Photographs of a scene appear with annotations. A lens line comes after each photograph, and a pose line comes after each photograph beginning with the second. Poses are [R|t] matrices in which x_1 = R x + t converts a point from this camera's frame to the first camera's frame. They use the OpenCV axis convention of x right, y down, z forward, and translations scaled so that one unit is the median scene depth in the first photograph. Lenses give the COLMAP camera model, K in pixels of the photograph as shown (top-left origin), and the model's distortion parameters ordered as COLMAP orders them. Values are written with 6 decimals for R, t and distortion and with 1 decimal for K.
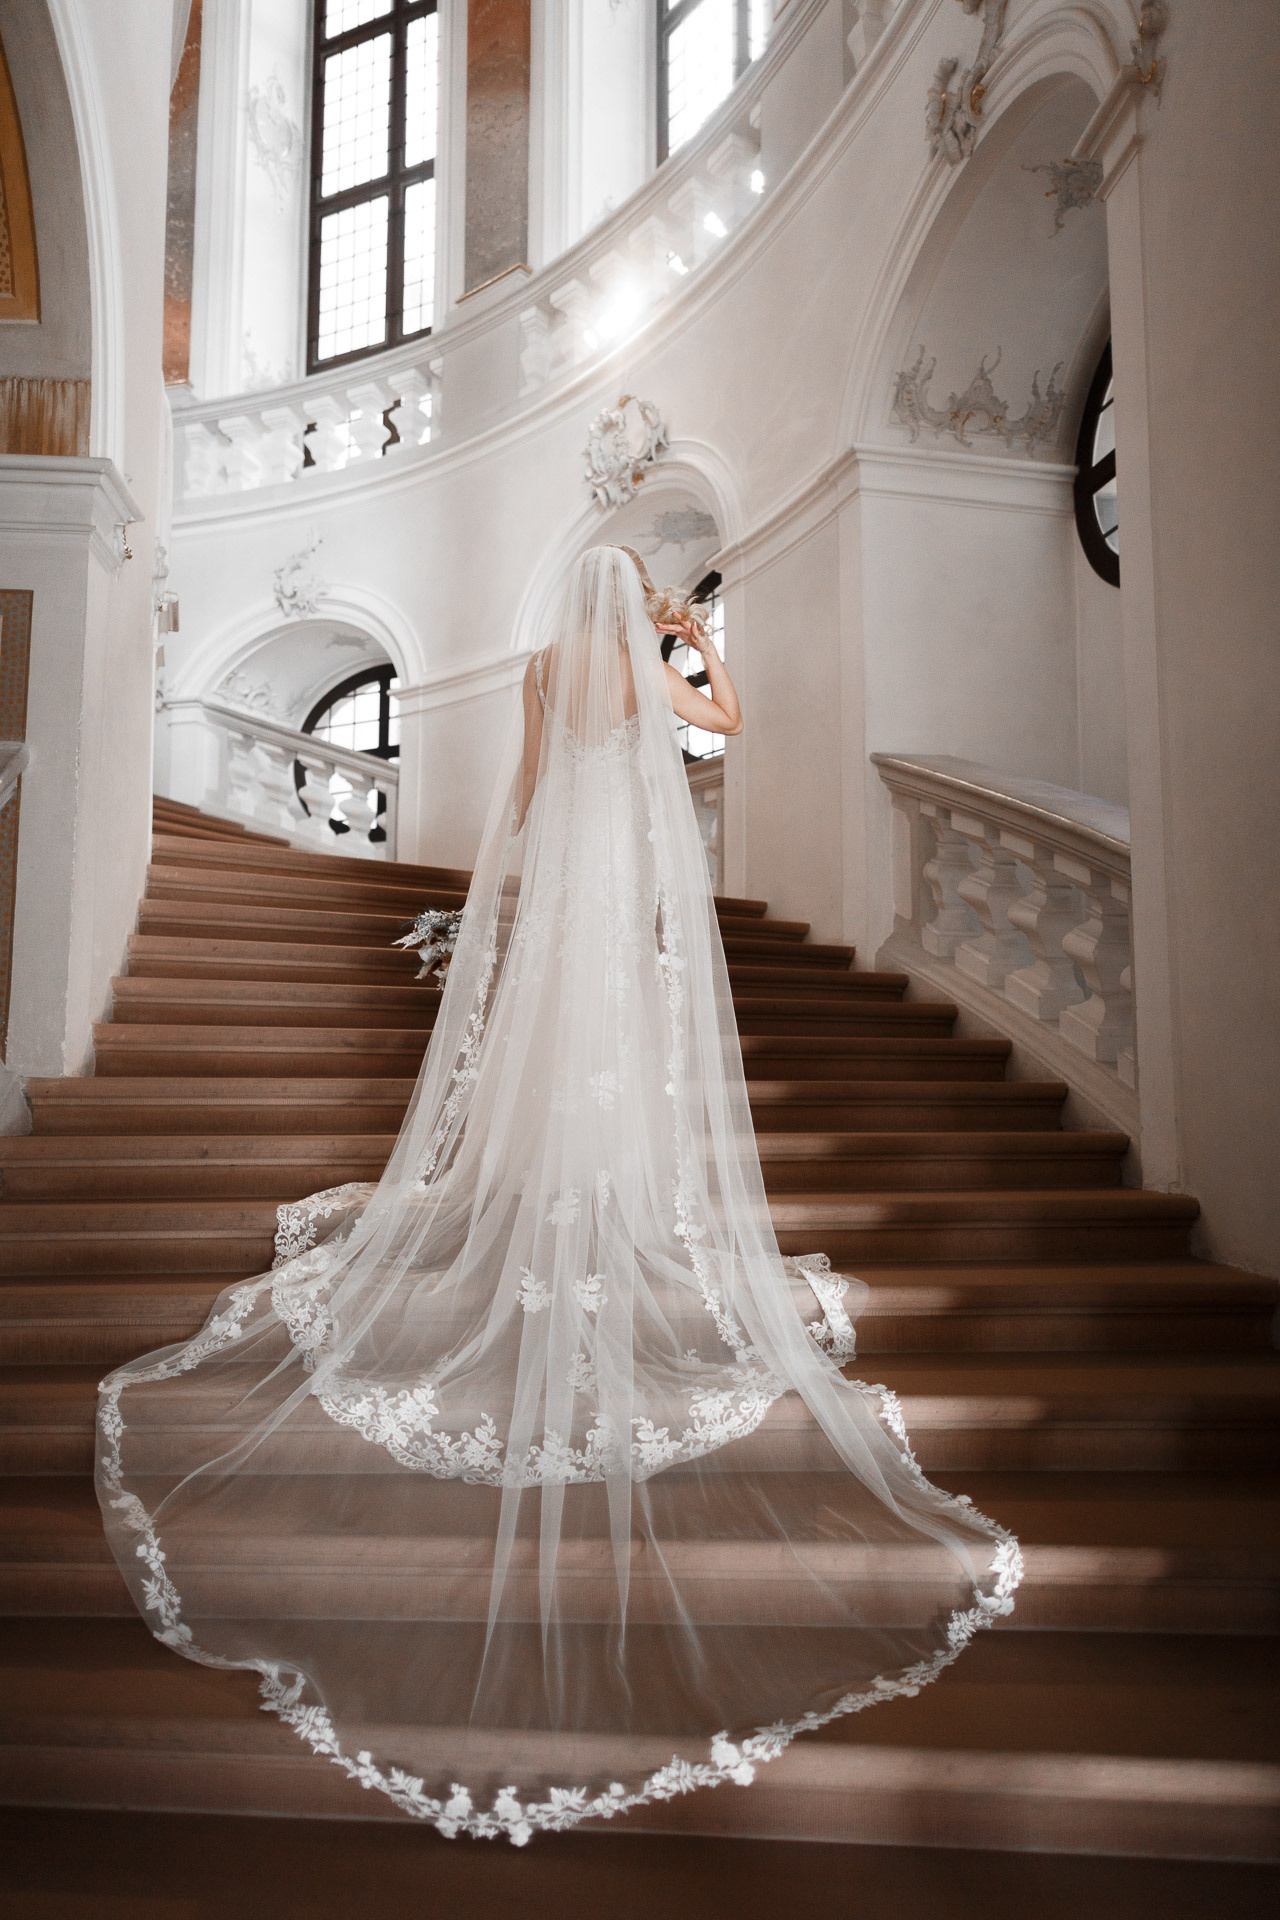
lens RADIAL K [[1290.8, 0, 629.9], [0, 1290.8, 967.8], [0, 0, 1]] dist [0.009713, -0.006021]
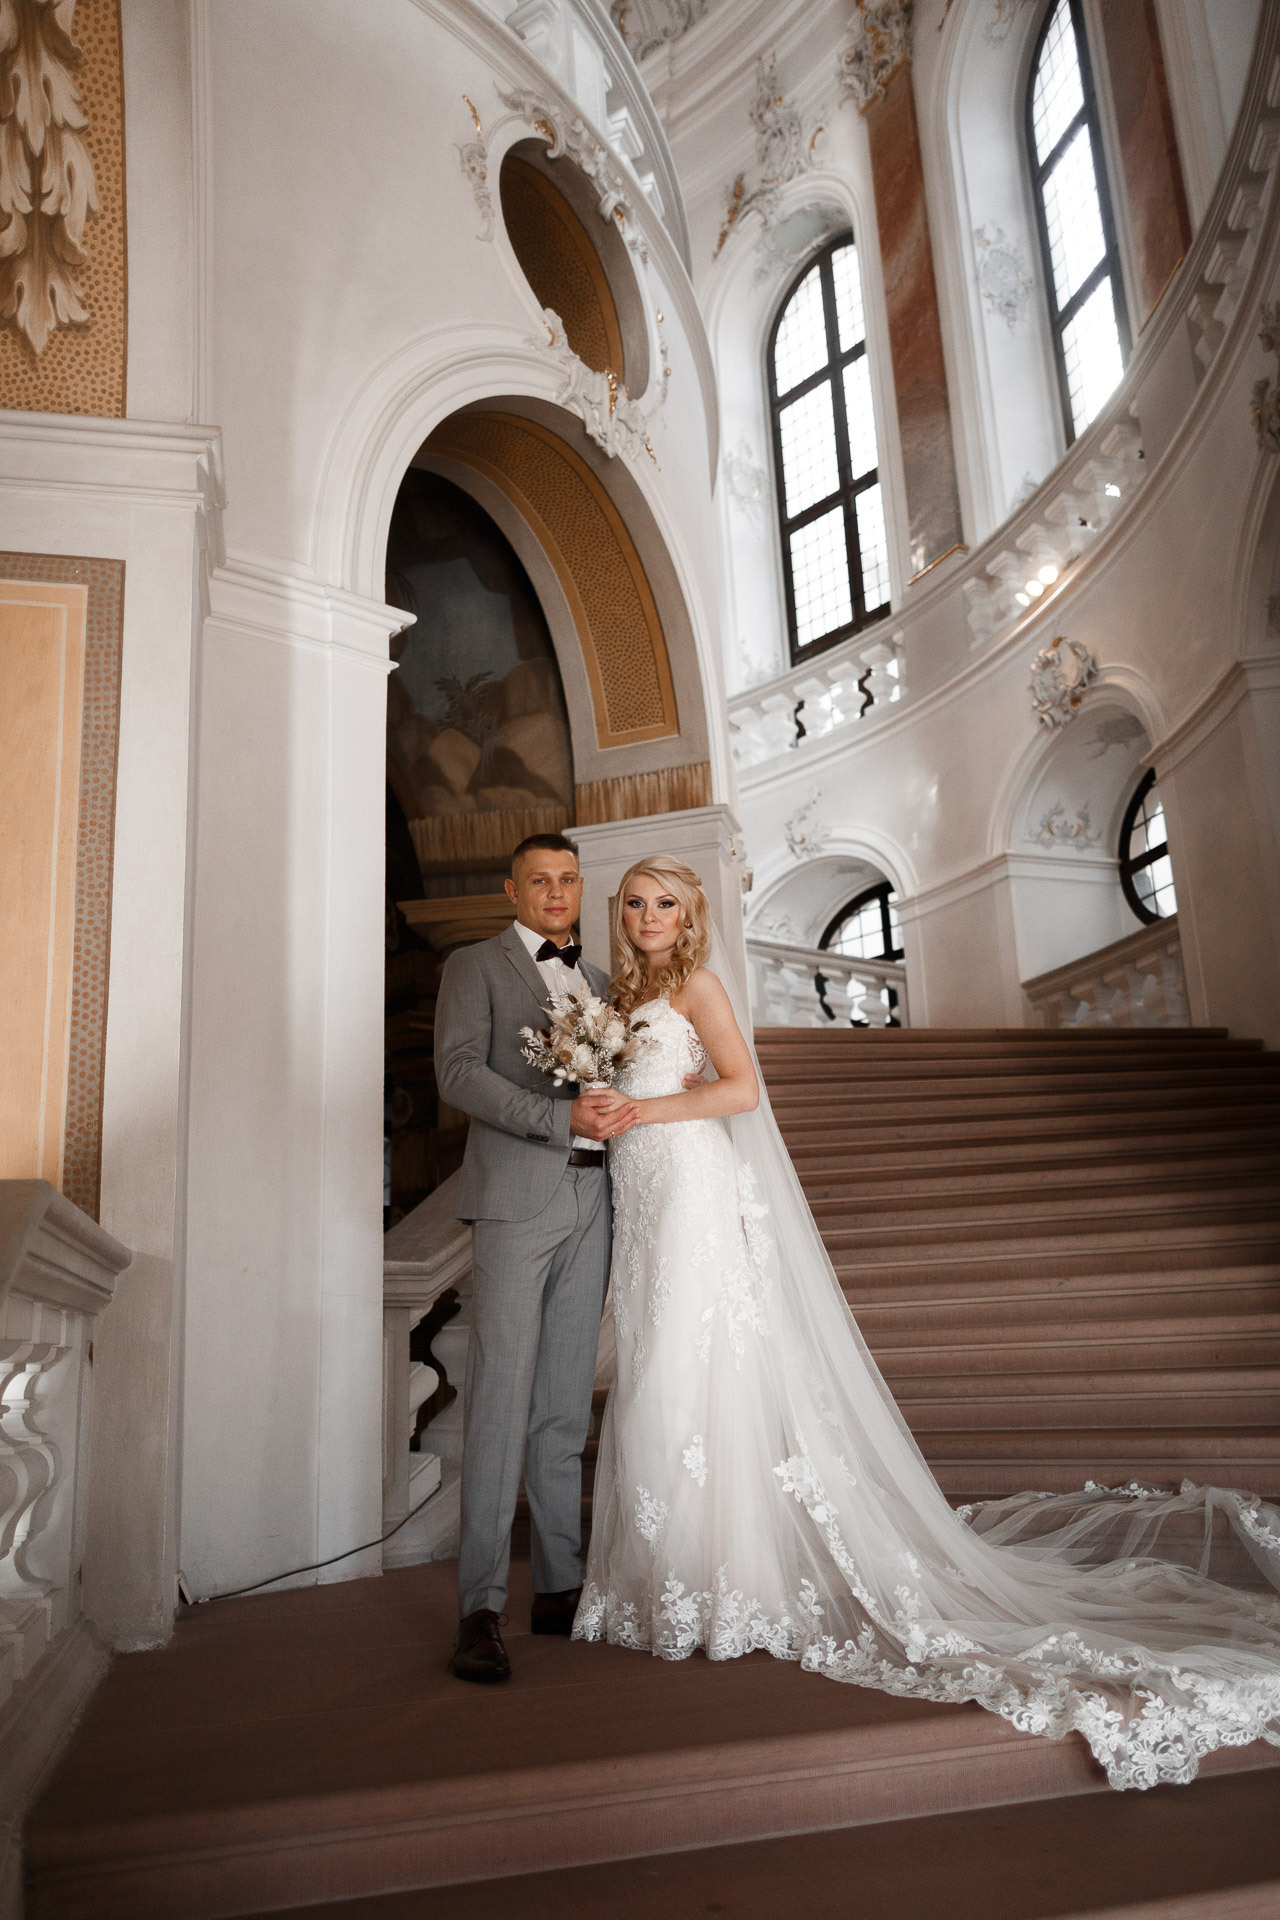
lens RADIAL K [[1402.0, 0, 631.4], [0, 1402.0, 1016.9], [0, 0, 1]] dist [0.007044, -0.005292]
pose [[0.925662, -0.131335, -0.354825, 0.053538], [0.085058, 0.986050, -0.143077, 0.071987], [0.368666, 0.102261, 0.923920, -0.374436]]
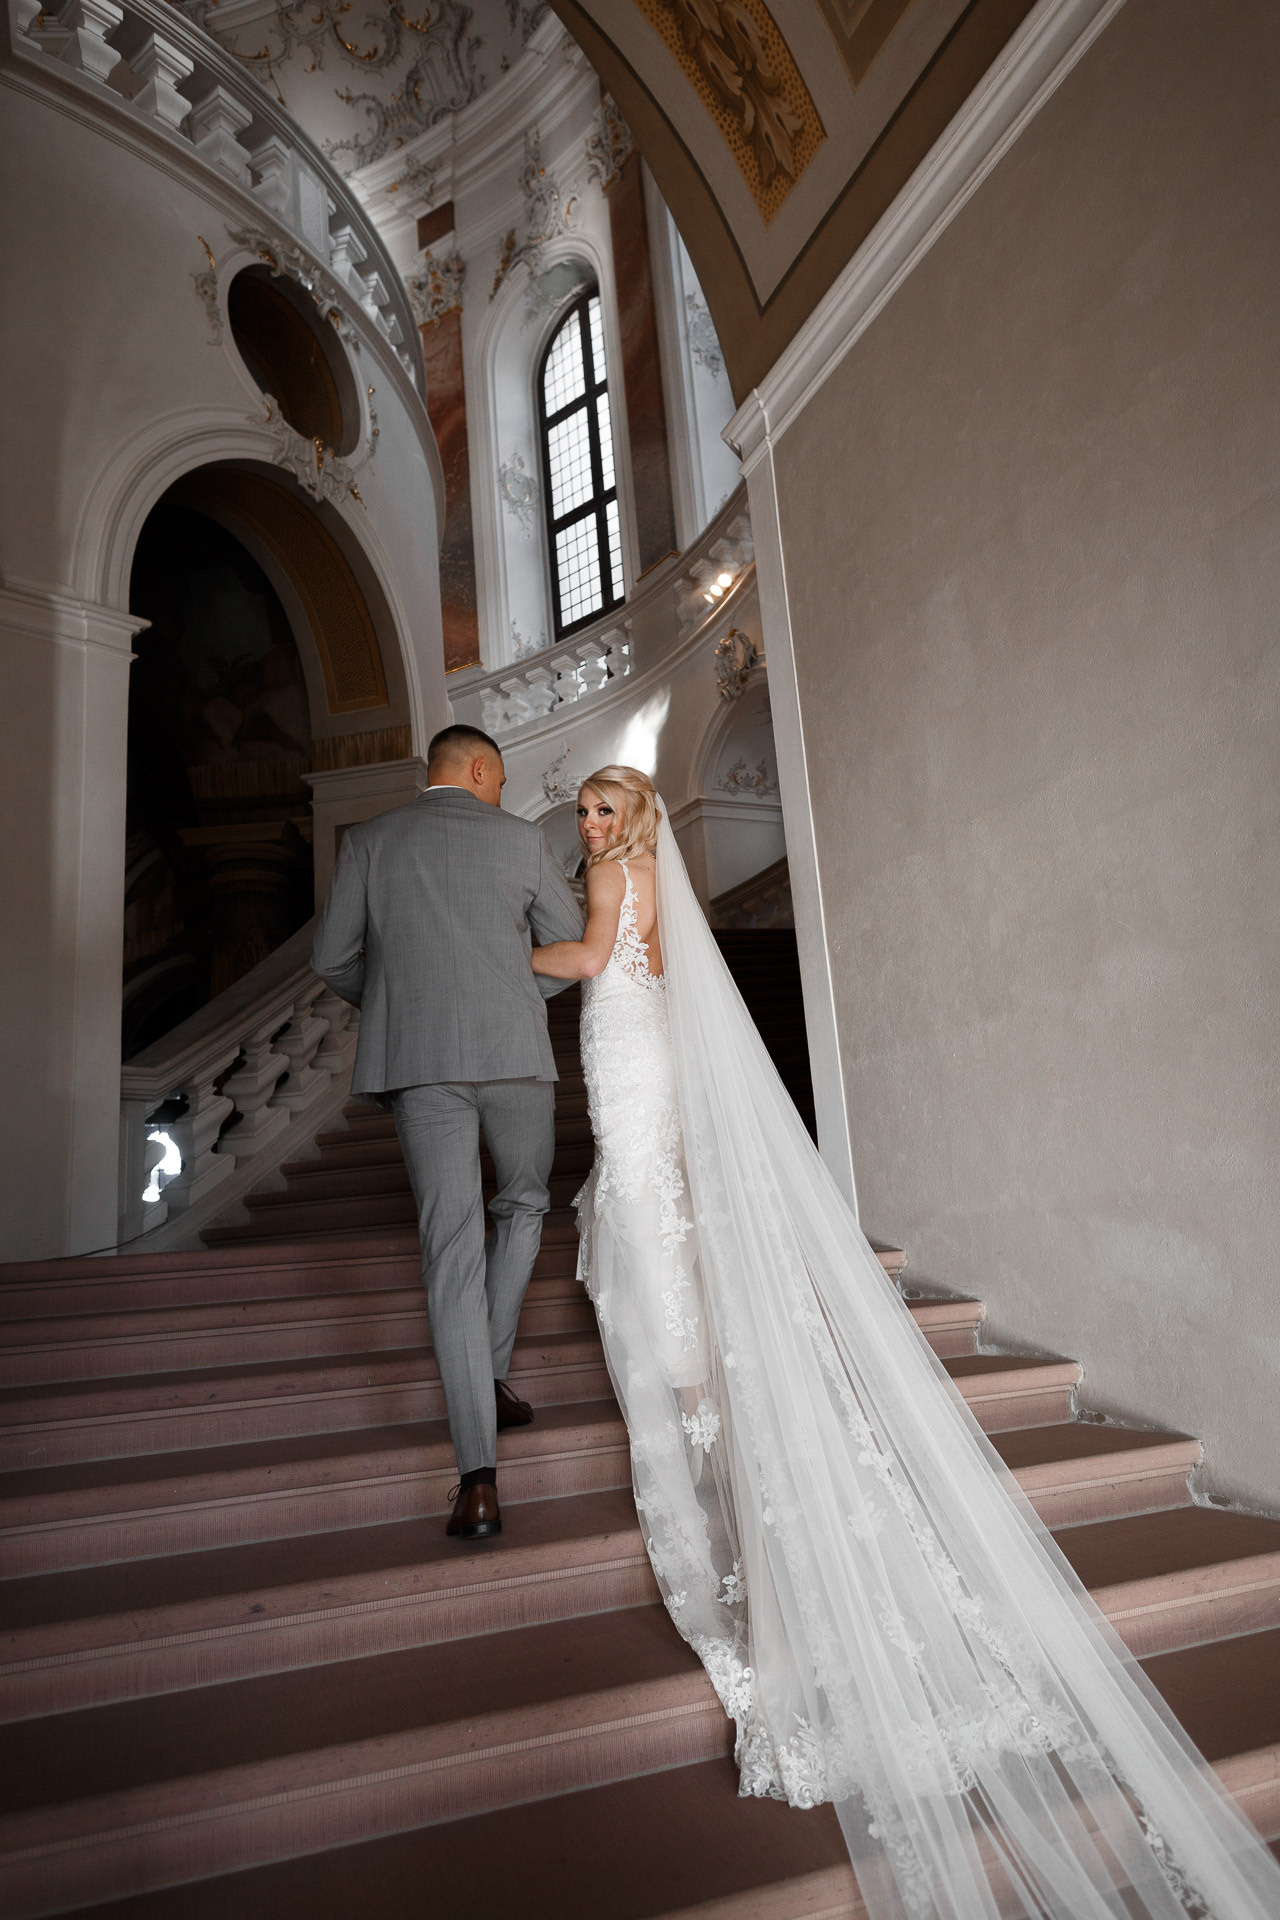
lens RADIAL K [[1290.8, 0, 629.9], [0, 1290.8, 967.8], [0, 0, 1]] dist [0.009713, -0.006021]
pose [[0.956433, -0.134282, -0.259239, 0.256619], [0.105132, 0.986789, -0.123270, 0.154869], [0.272367, 0.090645, 0.957914, -0.548384]]
